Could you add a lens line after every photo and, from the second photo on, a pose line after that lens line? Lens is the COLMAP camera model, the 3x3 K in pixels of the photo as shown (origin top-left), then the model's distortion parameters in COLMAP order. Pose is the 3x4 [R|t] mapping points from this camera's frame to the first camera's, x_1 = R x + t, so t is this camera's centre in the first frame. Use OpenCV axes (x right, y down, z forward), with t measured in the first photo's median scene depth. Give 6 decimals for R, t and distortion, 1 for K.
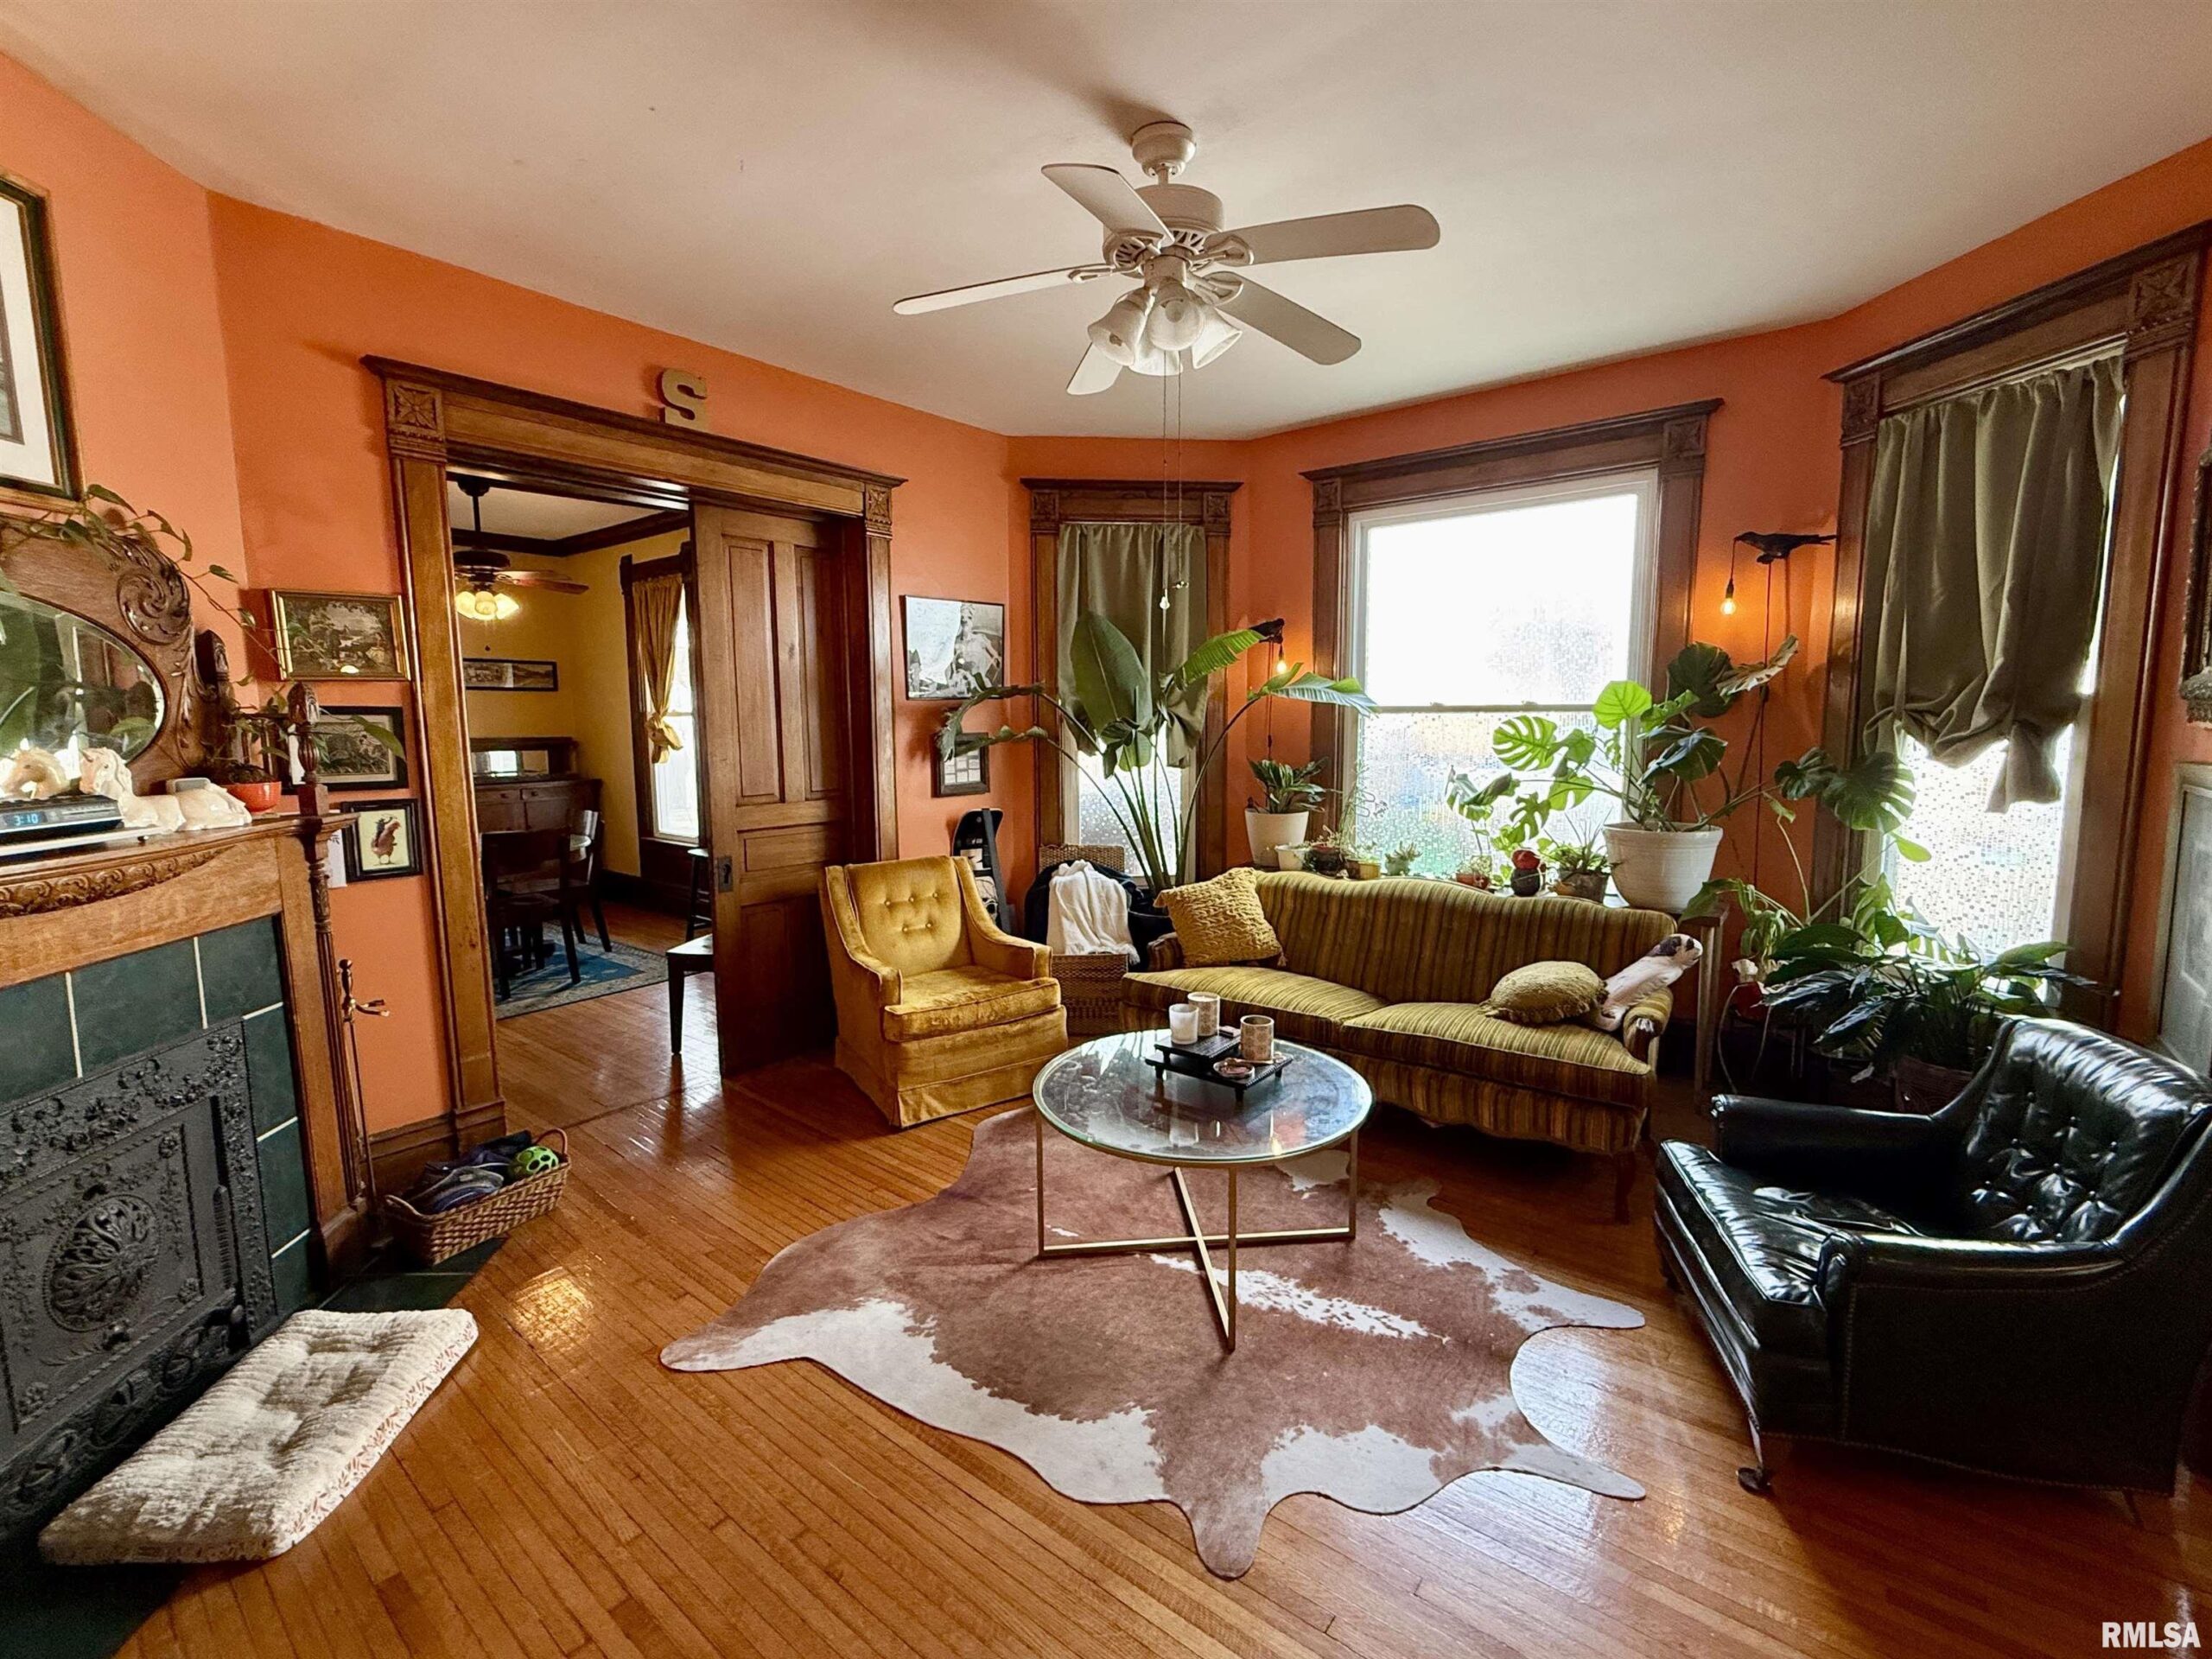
lens RADIAL K [[976.0, 0, 1110.8], [0, 976.0, 831.9], [0, 0, 1]] dist [0.001783, 0.000078]
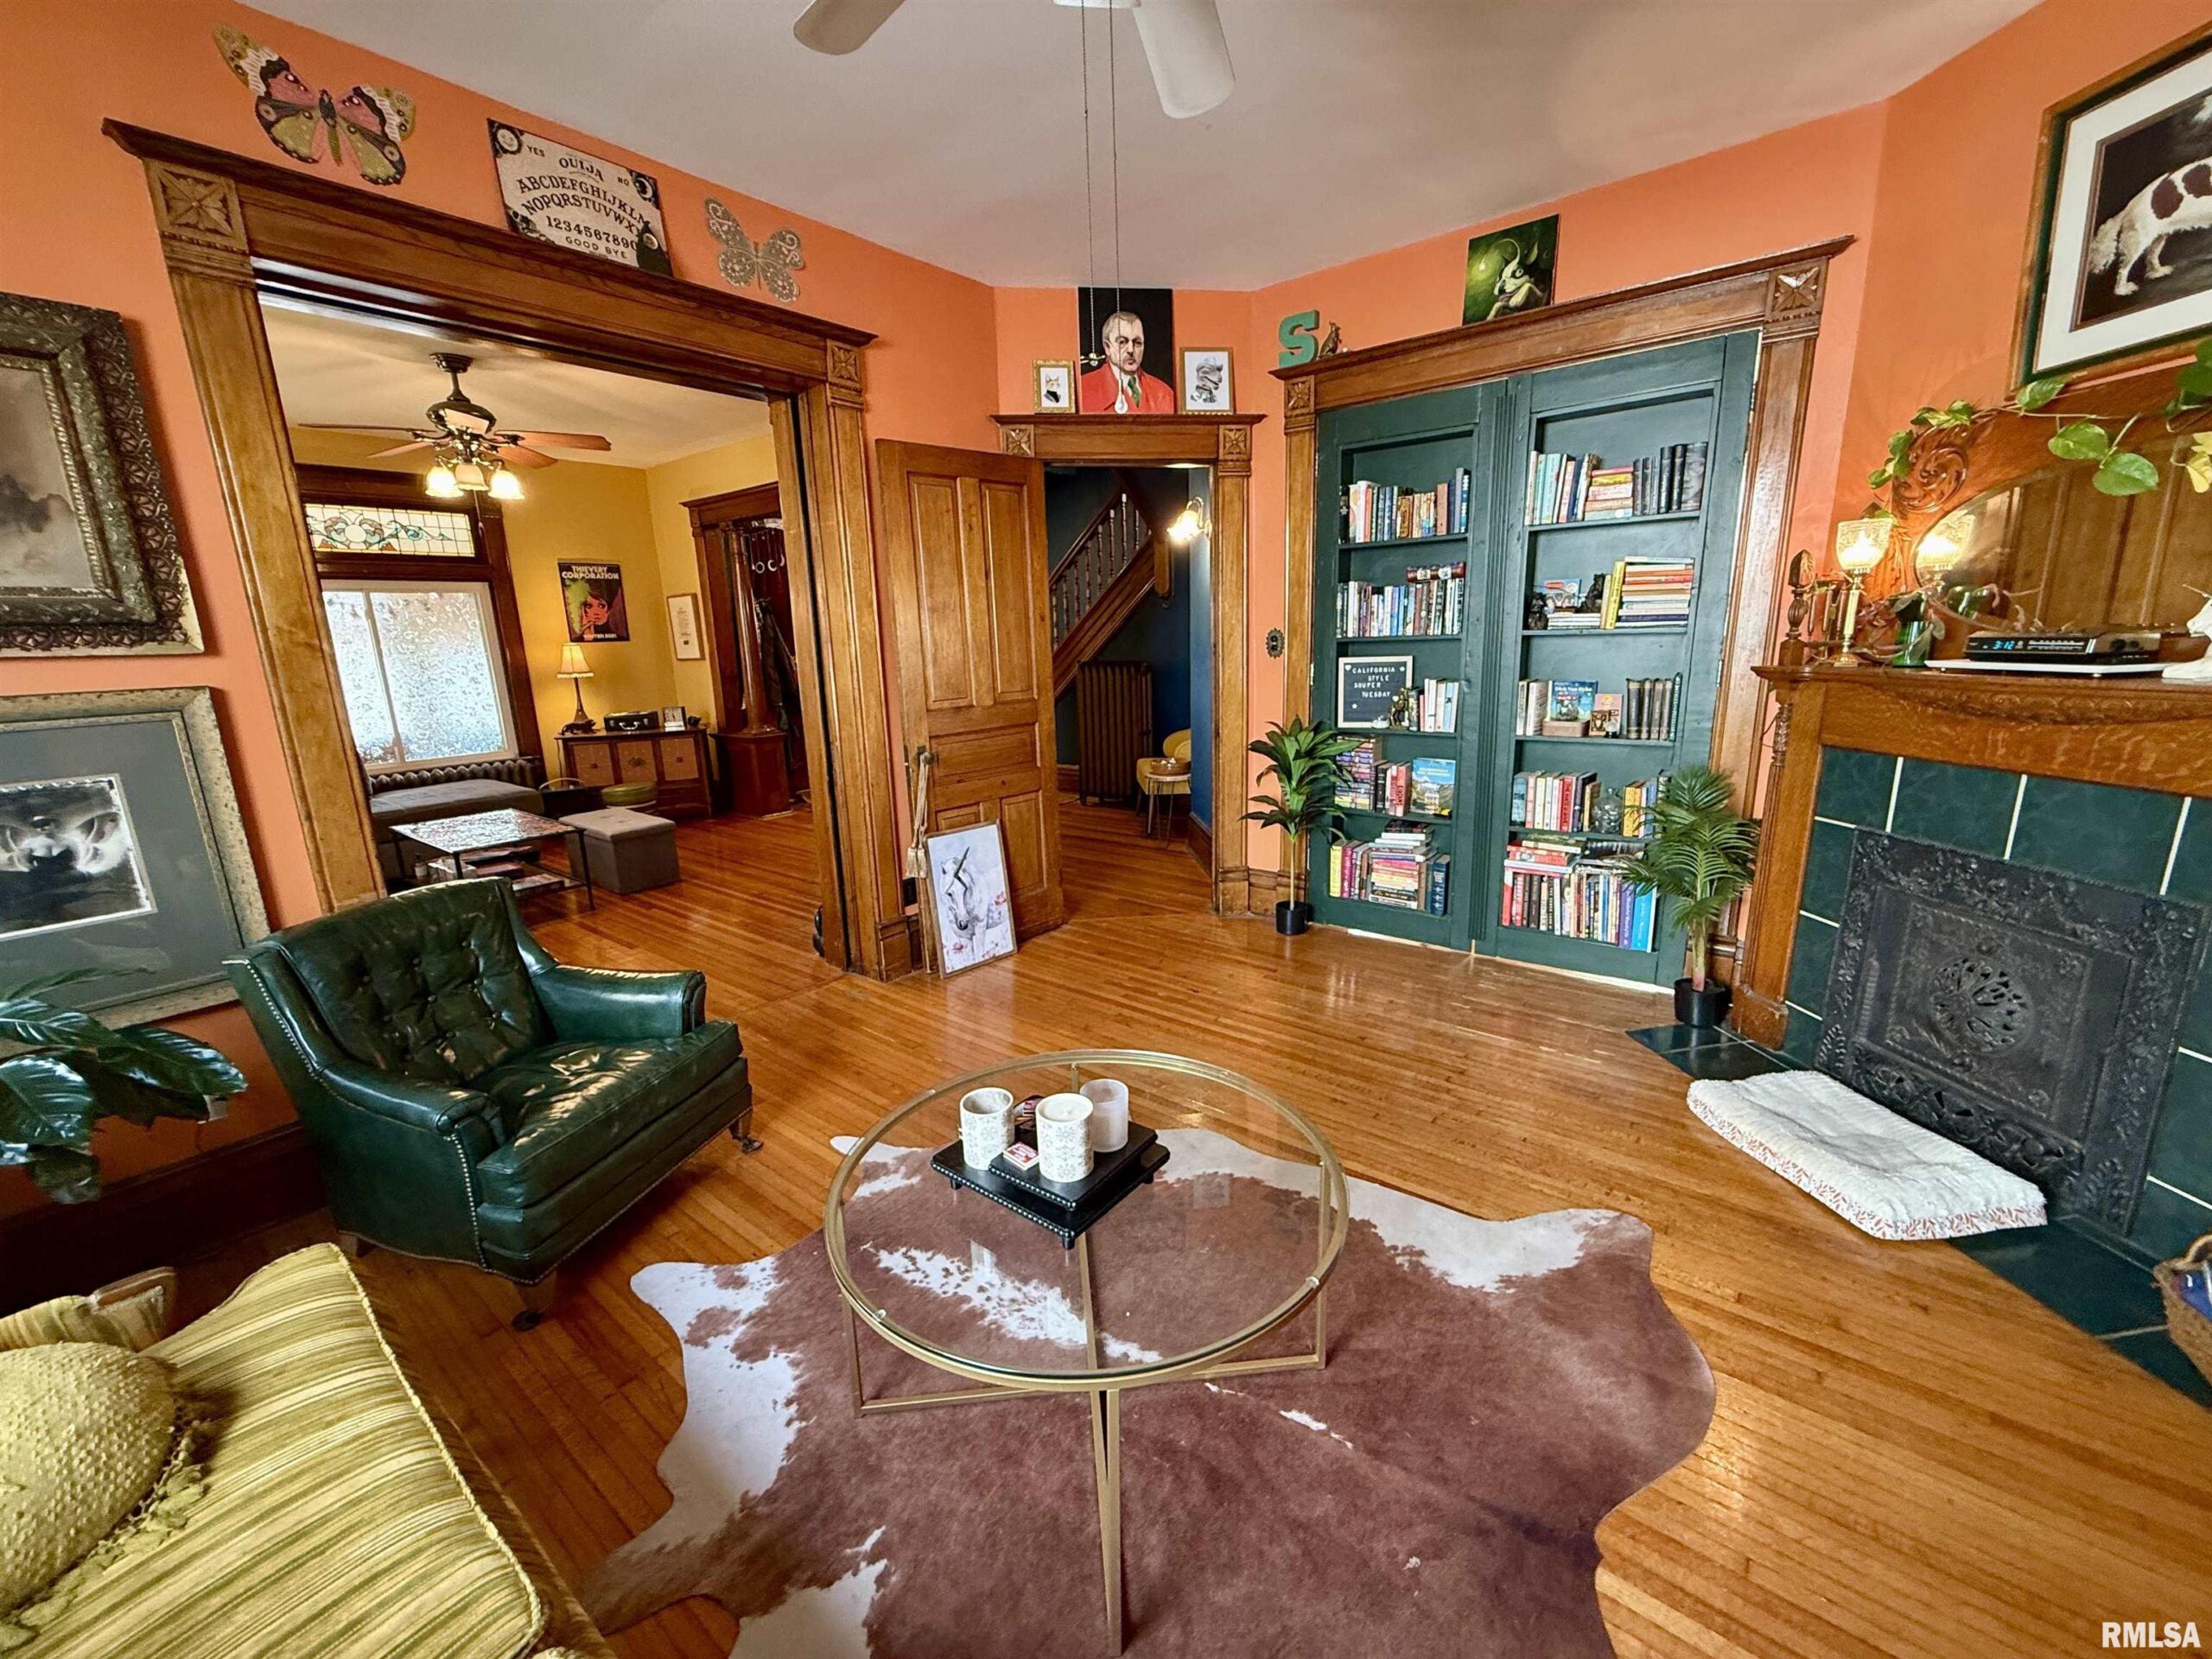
lens RADIAL K [[887.1, 0, 1095.5], [0, 887.1, 831.0], [0, 0, 1]] dist [-0.000380, -0.000423]
pose [[-0.999109, 0.038101, 0.018151, 0.062378], [0.042000, 0.939830, 0.339051, -0.147679], [-0.004141, 0.339512, -0.940593, 1.410813]]
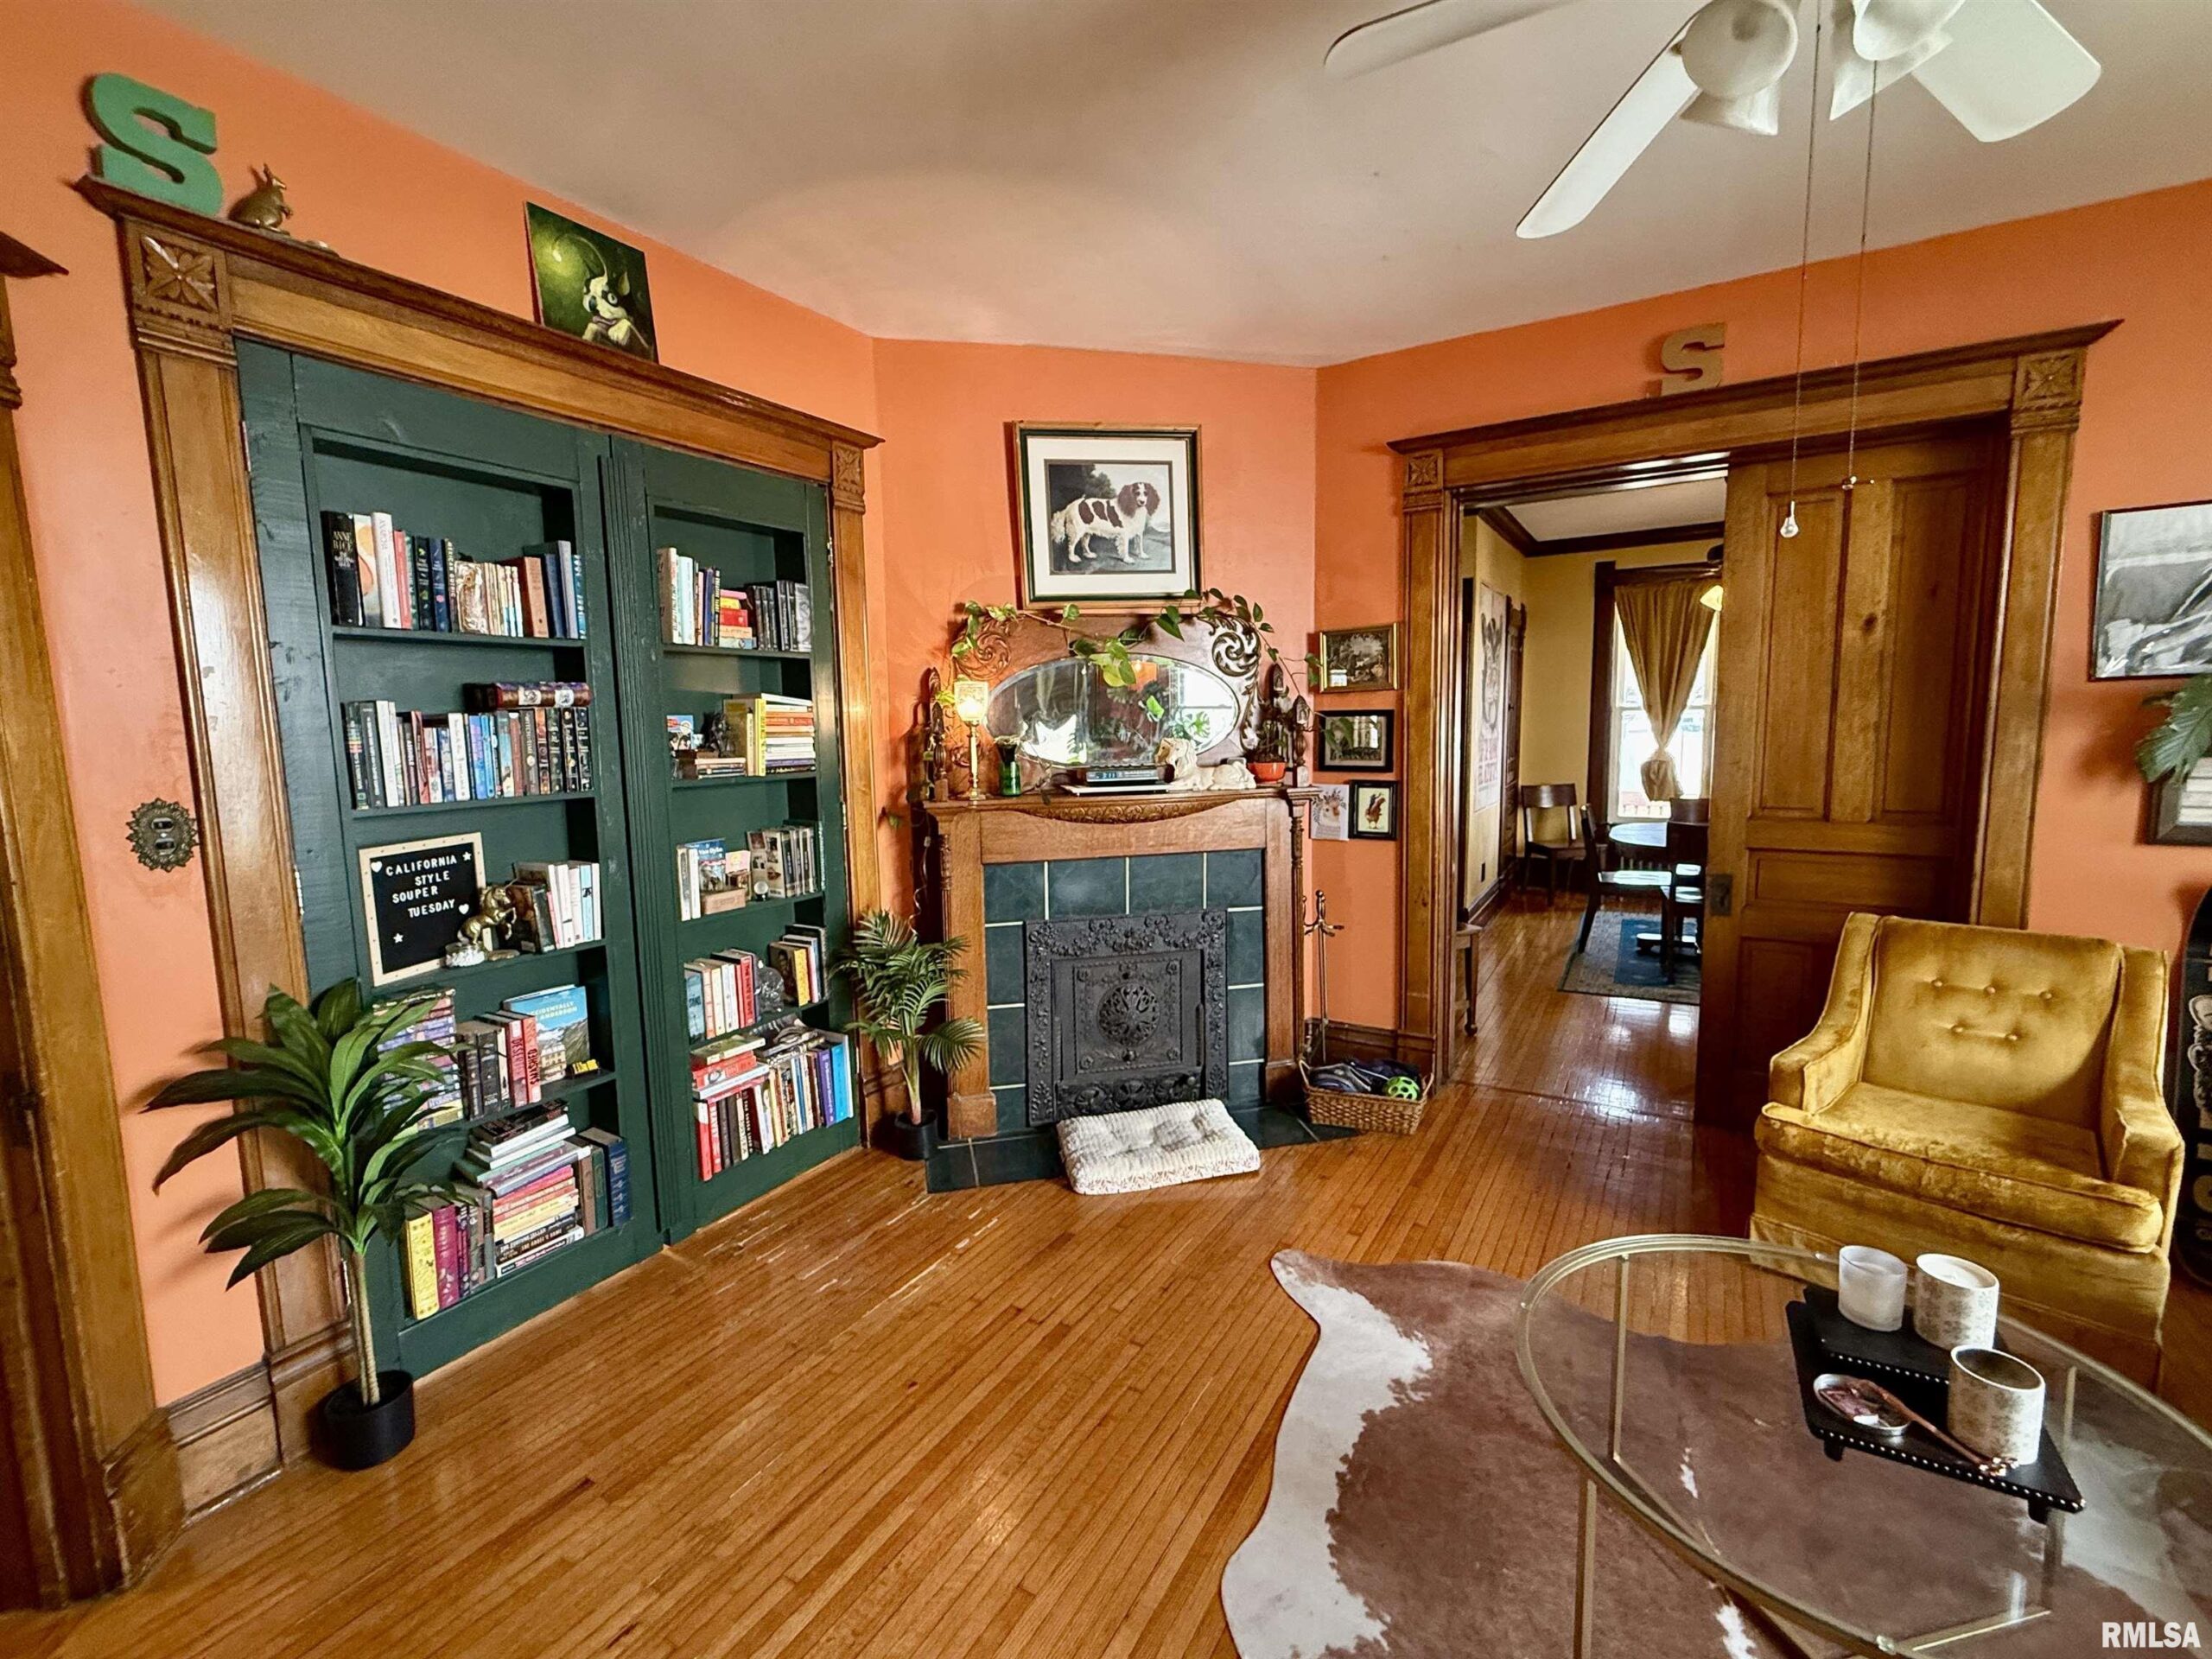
lens RADIAL K [[952.1, 0, 1101.0], [0, 952.1, 832.6], [0, 0, 1]] dist [0.001948, 0.000565]
pose [[0.132760, 0.119283, -0.983944, 0.494750], [-0.100583, 0.989228, 0.106352, -0.063749], [0.986031, 0.084848, 0.143327, 0.464029]]
